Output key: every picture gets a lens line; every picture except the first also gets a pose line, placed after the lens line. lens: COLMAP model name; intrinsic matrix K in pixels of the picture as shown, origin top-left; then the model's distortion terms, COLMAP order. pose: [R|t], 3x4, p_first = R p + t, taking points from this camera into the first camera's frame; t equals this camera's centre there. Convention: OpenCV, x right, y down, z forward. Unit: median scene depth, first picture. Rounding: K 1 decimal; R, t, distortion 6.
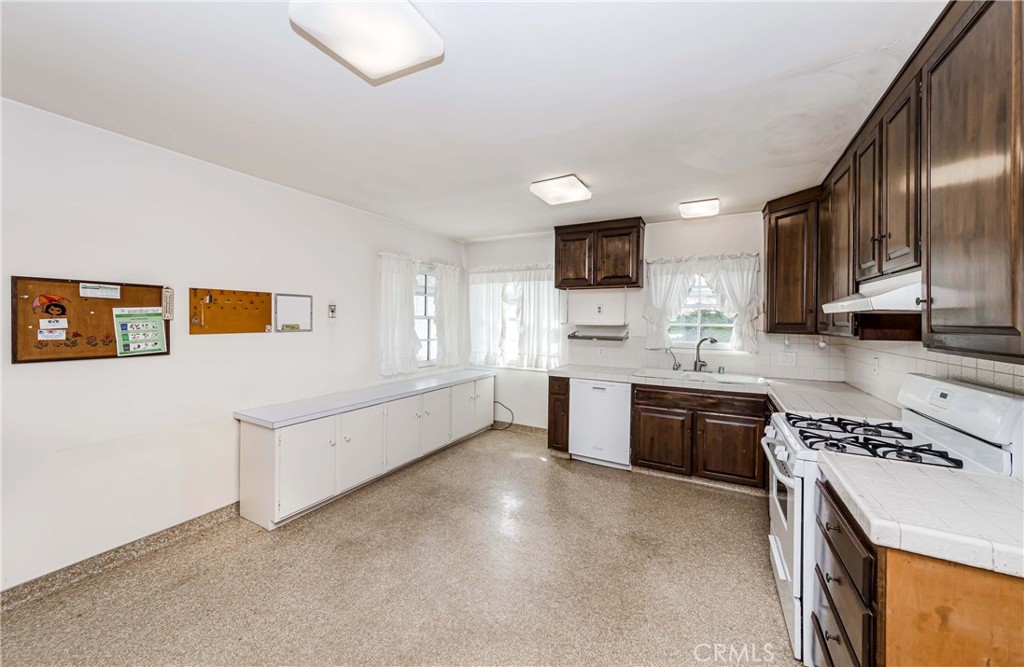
lens RADIAL K [[366.8, 0, 511.8], [0, 366.8, 323.7], [0, 0, 1]] dist [-0.000209, -0.000002]
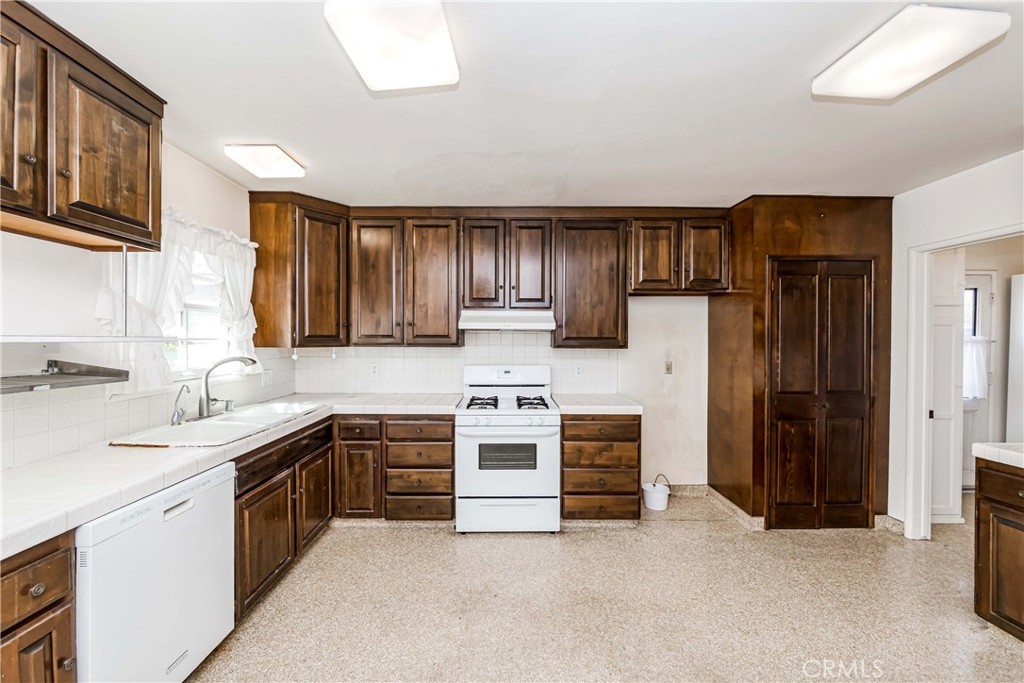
lens RADIAL K [[375.5, 0, 510.3], [0, 375.5, 341.9], [0, 0, 1]] dist [0.000736, 0.000037]
pose [[-0.491659, -0.016681, 0.870628, -0.276780], [-0.000806, 0.999825, 0.018701, -0.003657], [-0.870787, 0.008493, -0.491587, 0.894366]]
